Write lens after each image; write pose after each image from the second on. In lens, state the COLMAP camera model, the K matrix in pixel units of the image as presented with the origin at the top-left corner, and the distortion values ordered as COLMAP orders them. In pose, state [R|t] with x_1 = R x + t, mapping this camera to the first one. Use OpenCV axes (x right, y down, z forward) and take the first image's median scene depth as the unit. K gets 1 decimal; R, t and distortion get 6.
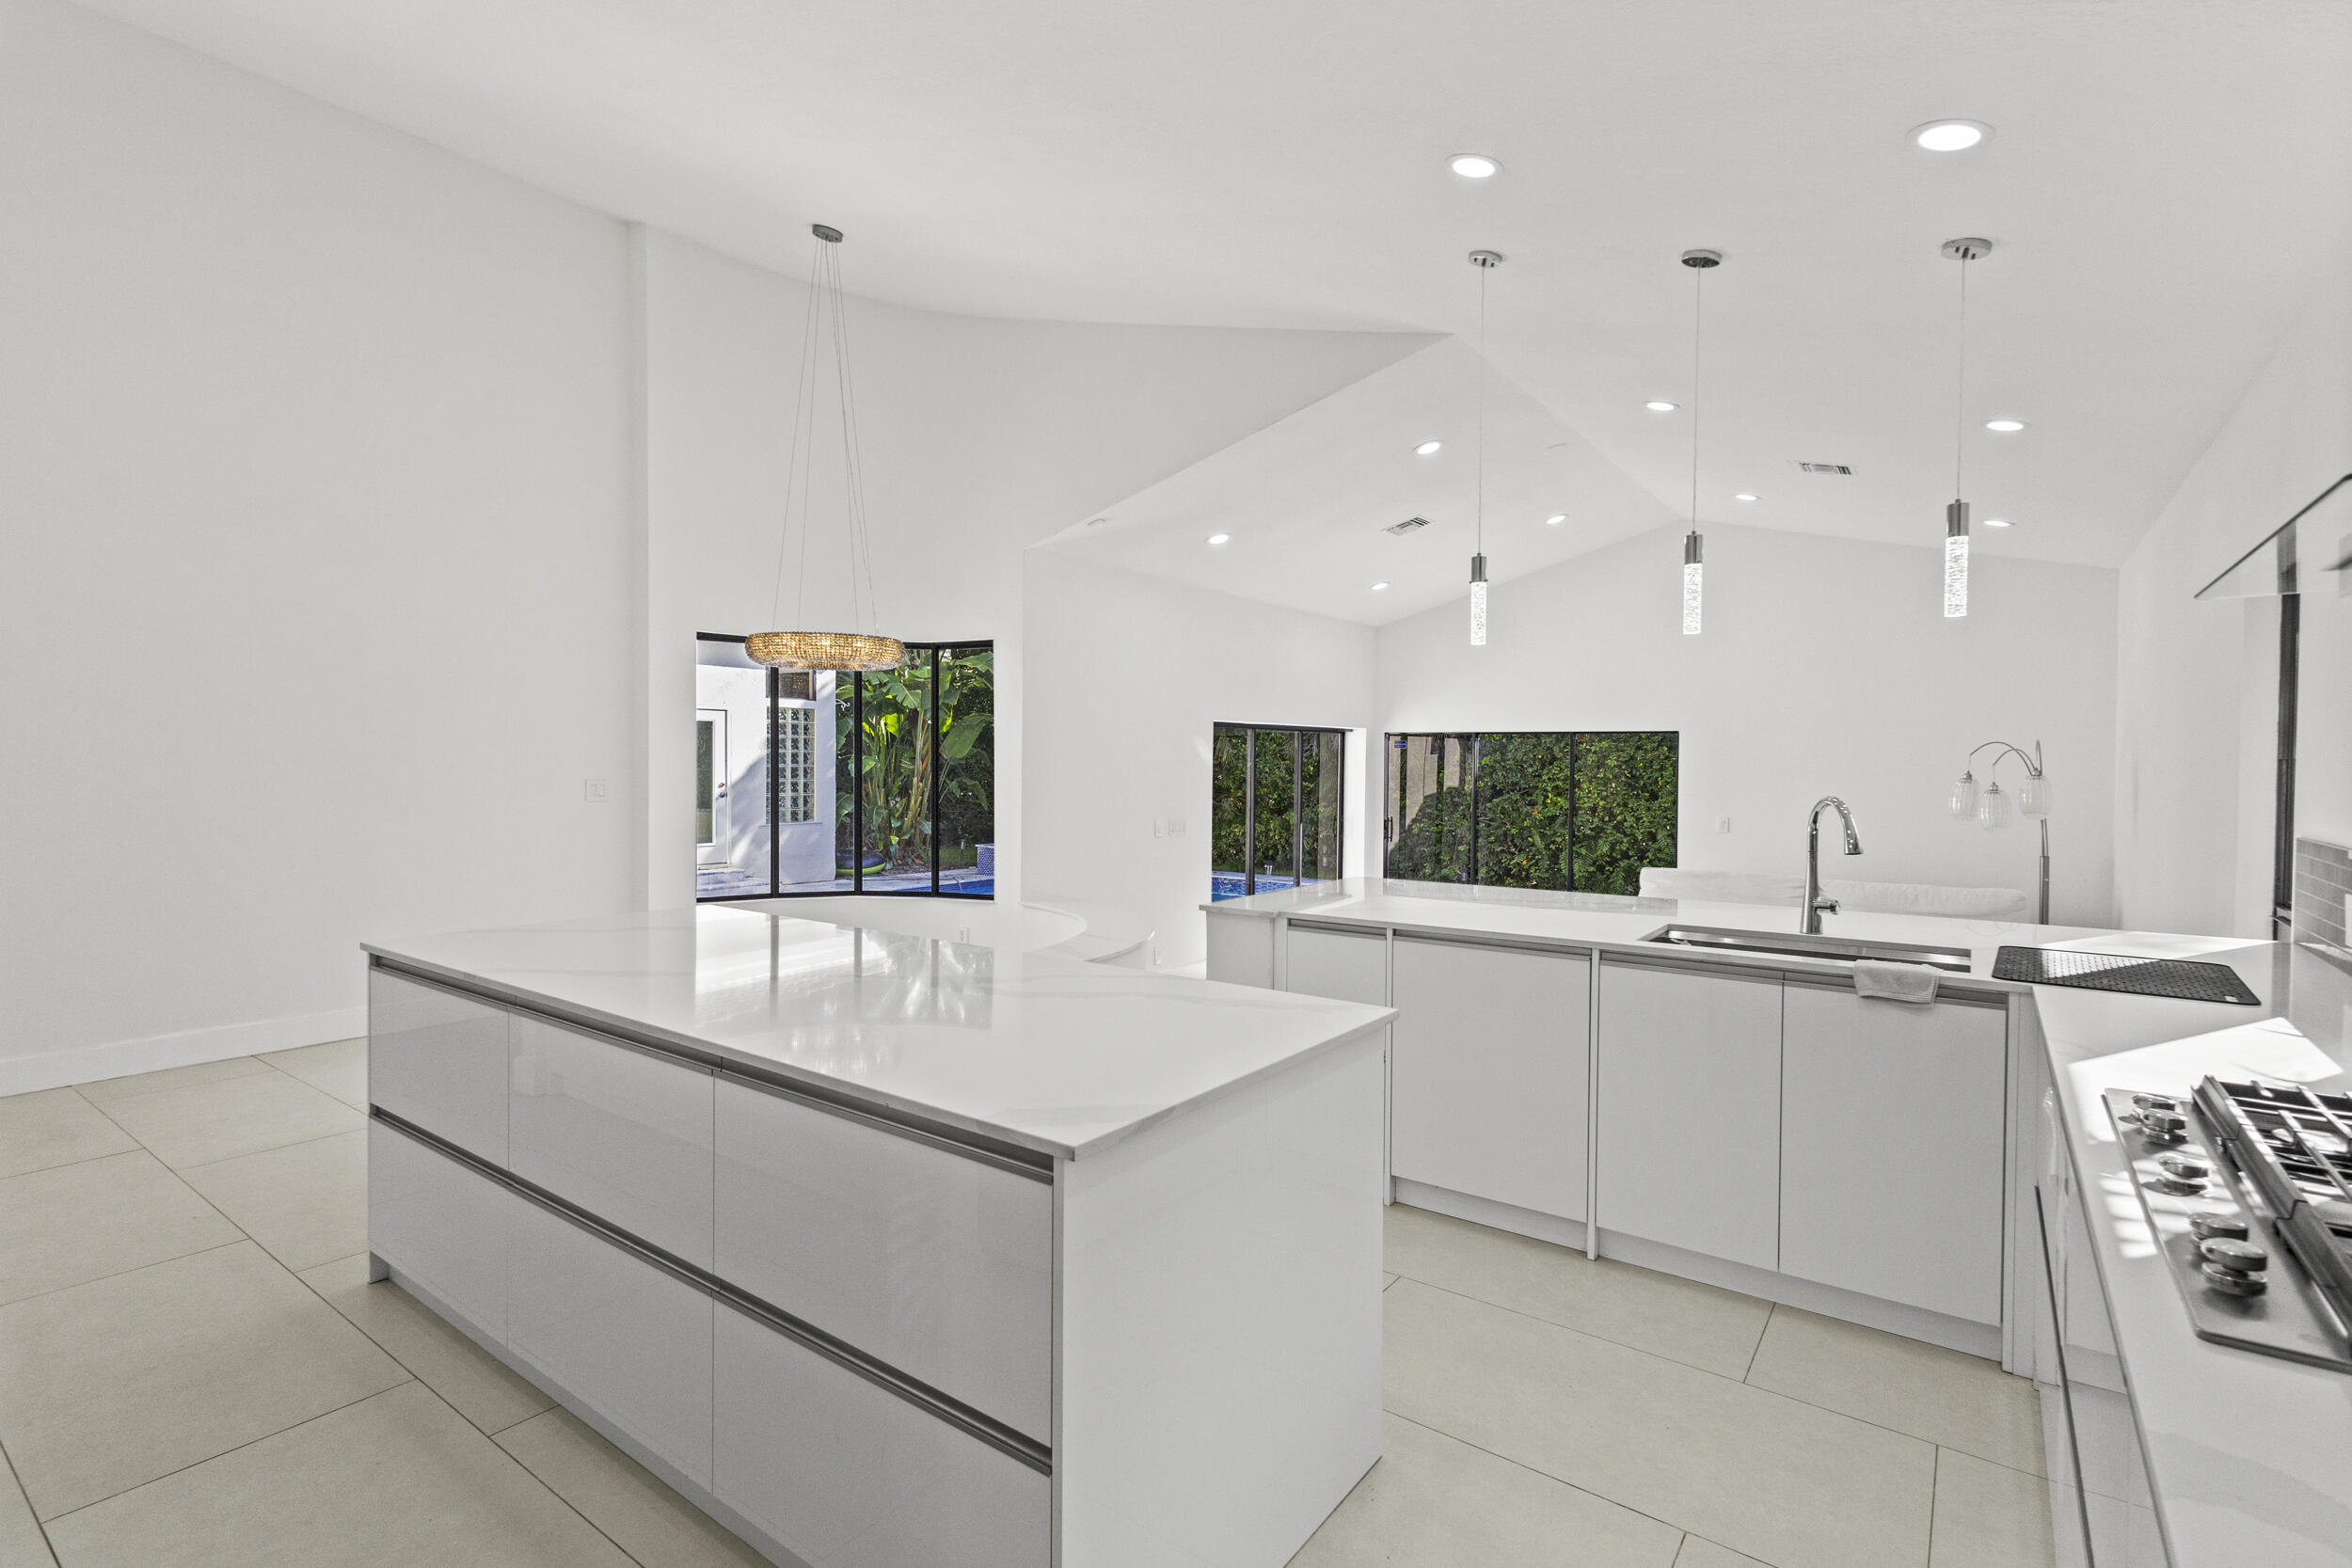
lens RADIAL K [[1089.3, 0, 1173.2], [0, 1089.3, 762.3], [0, 0, 1]] dist [0.001377, 0.000078]
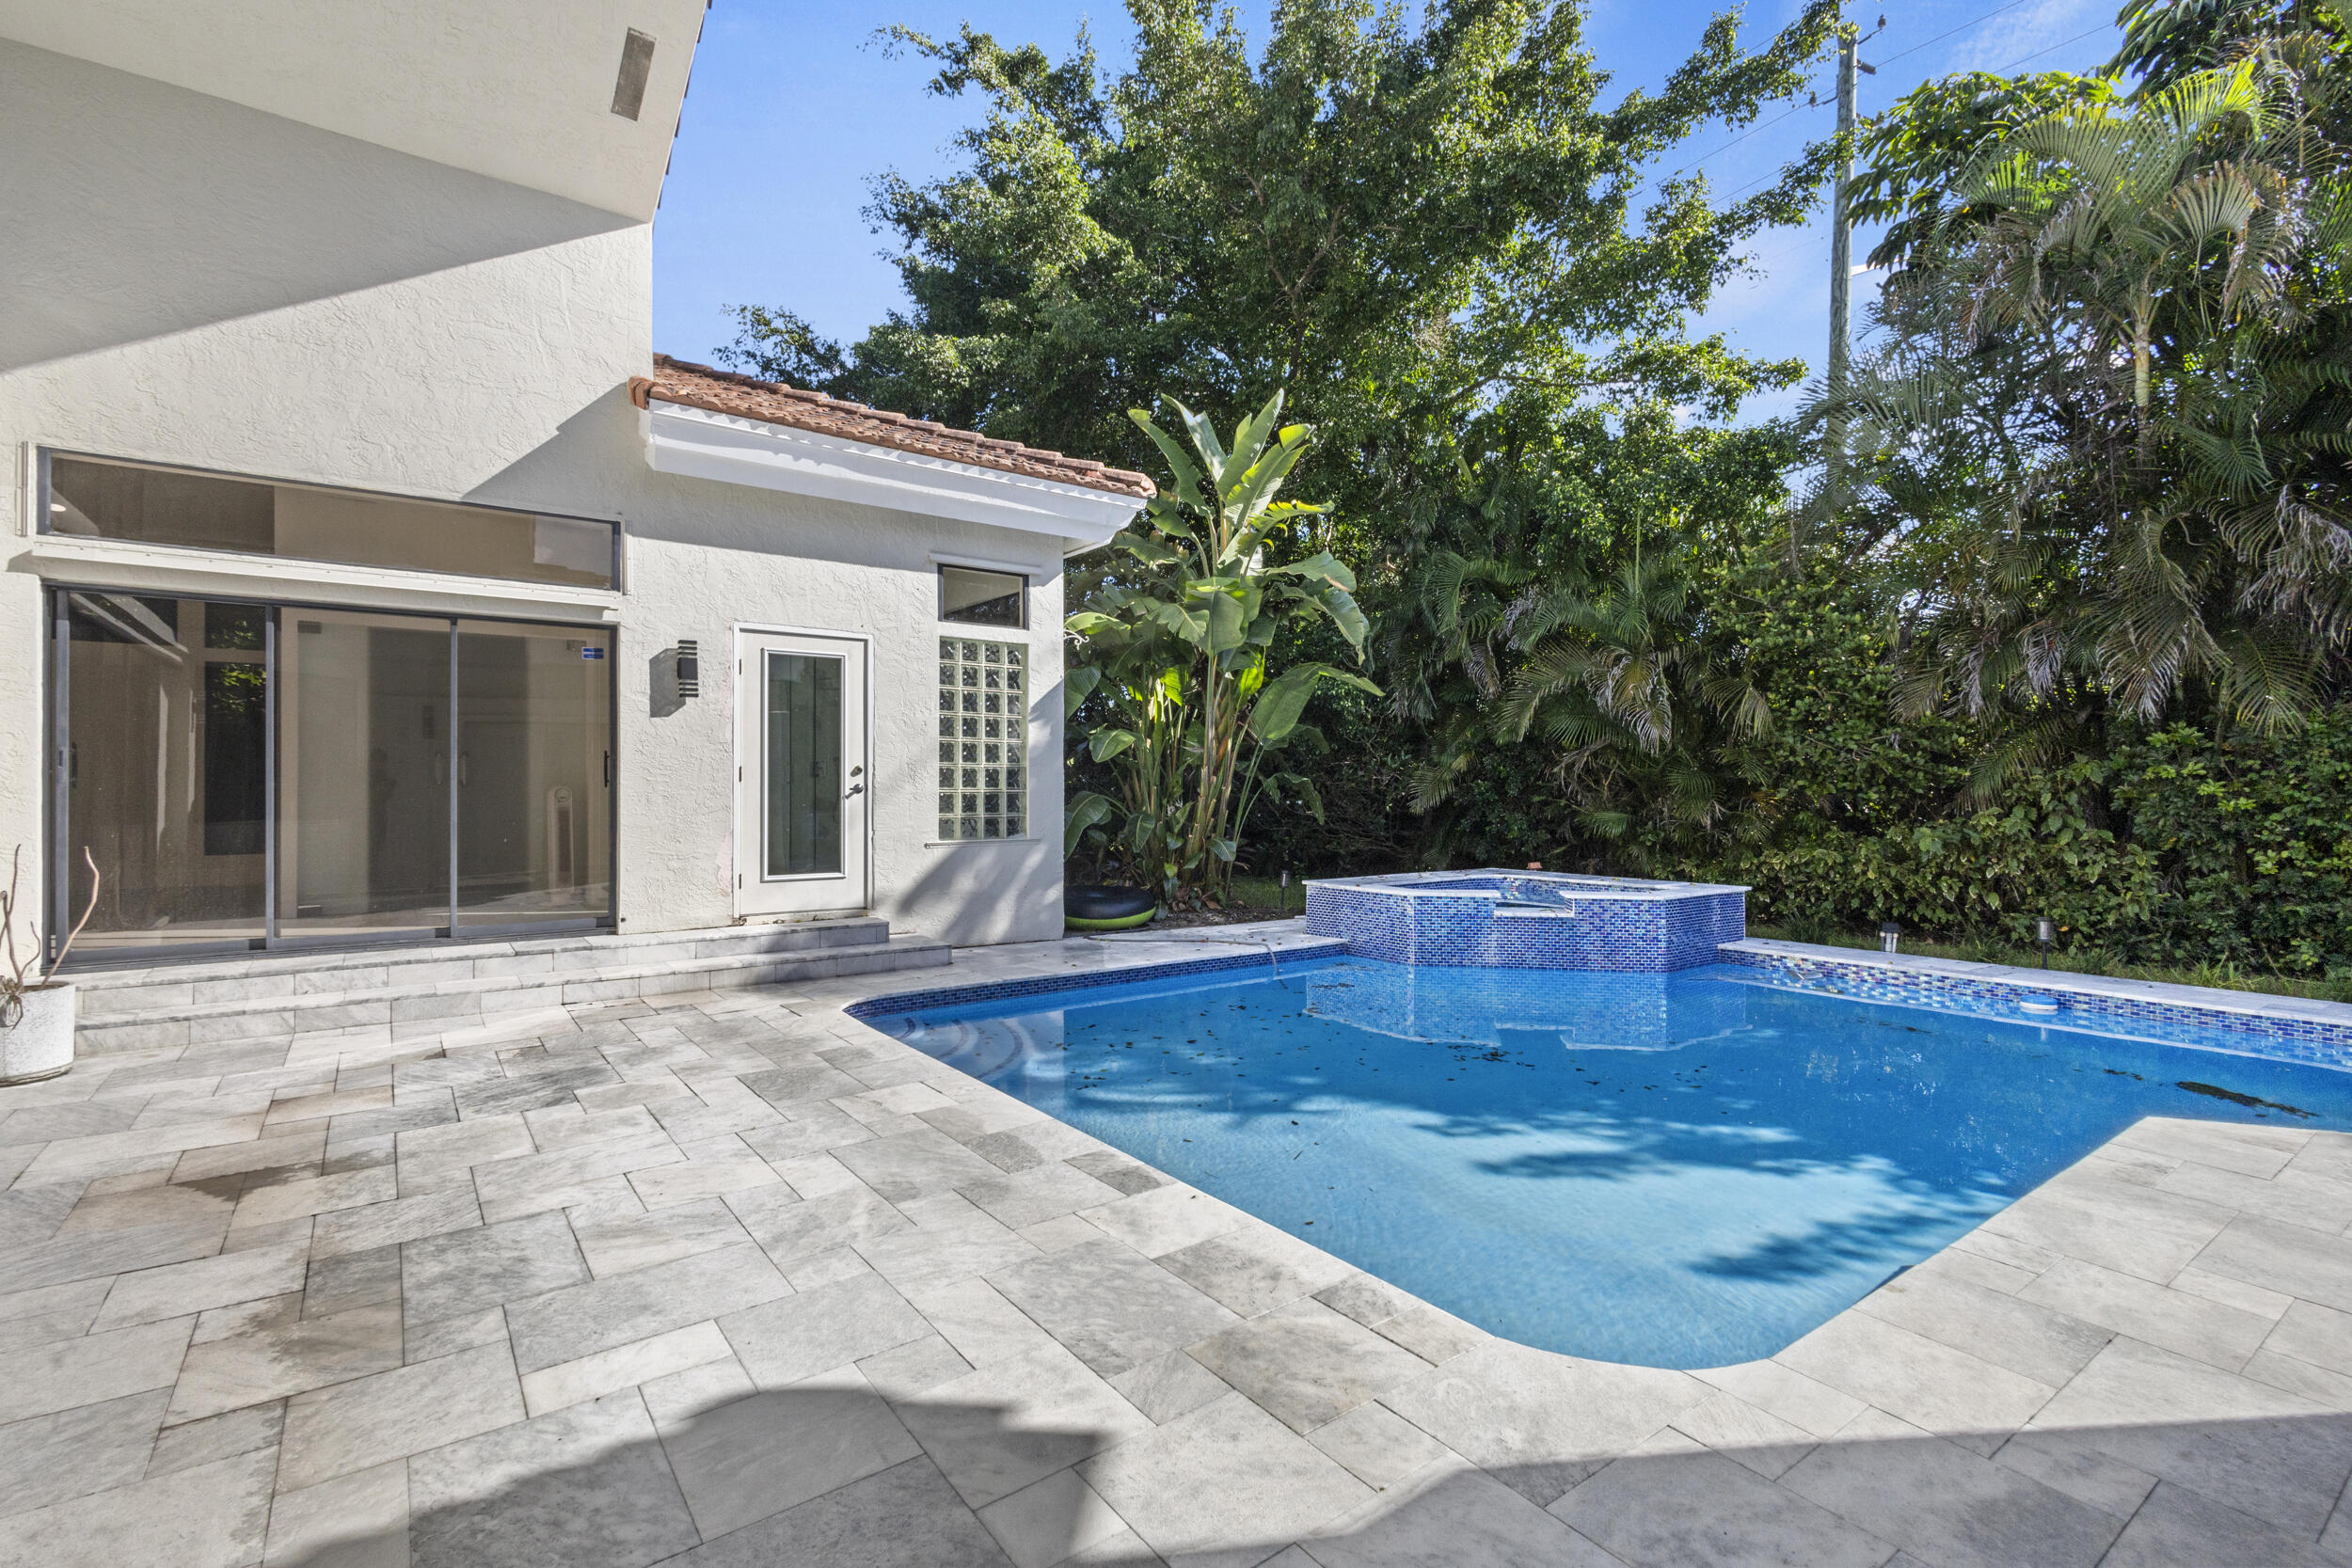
lens RADIAL K [[1101.6, 0, 1176.0], [0, 1101.6, 784.0], [0, 0, 1]] dist [0.003345, 0.000205]
pose [[0.954138, -0.008655, -0.299243, -0.076298], [0.007842, 0.999962, -0.003919, 0.028223], [0.299265, 0.001392, 0.954169, 0.455130]]
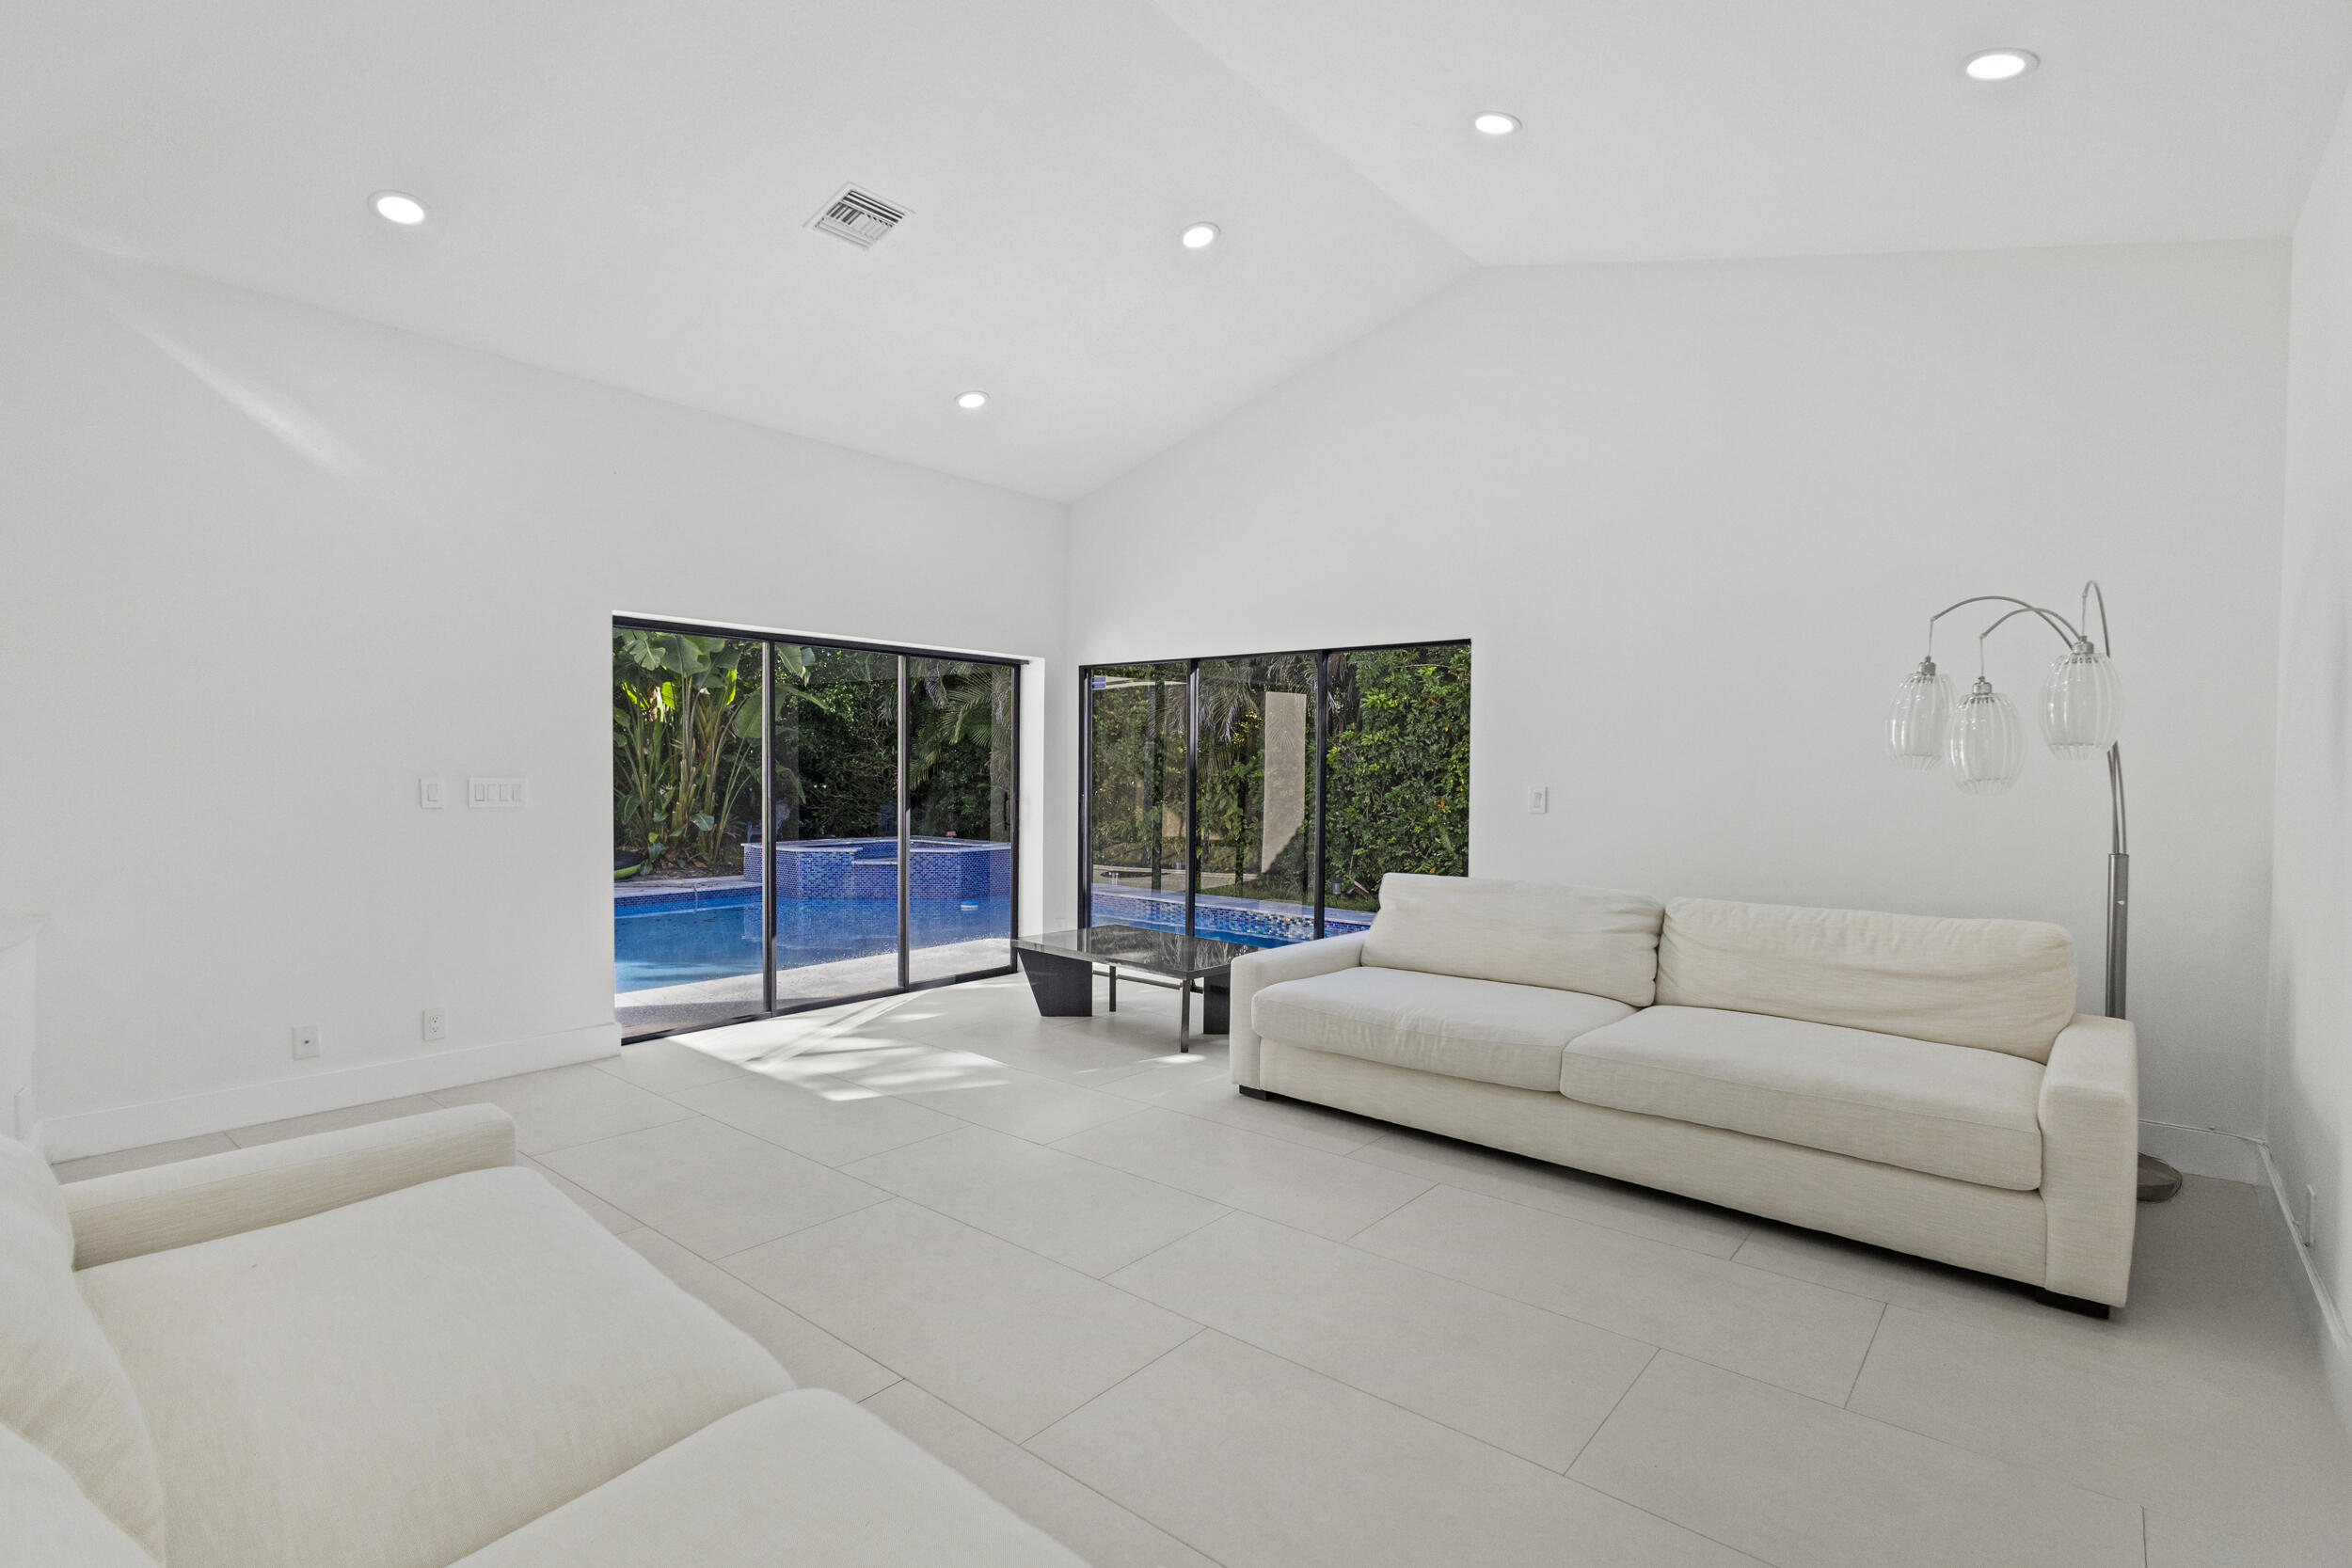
lens RADIAL K [[1101.6, 0, 1176.0], [0, 1101.6, 784.0], [0, 0, 1]] dist [0.003345, 0.000205]
pose [[0.998139, 0.003187, -0.060899, 0.194796], [-0.002507, 0.999934, 0.011229, 0.023960], [0.060931, -0.011055, 0.998081, 0.230007]]
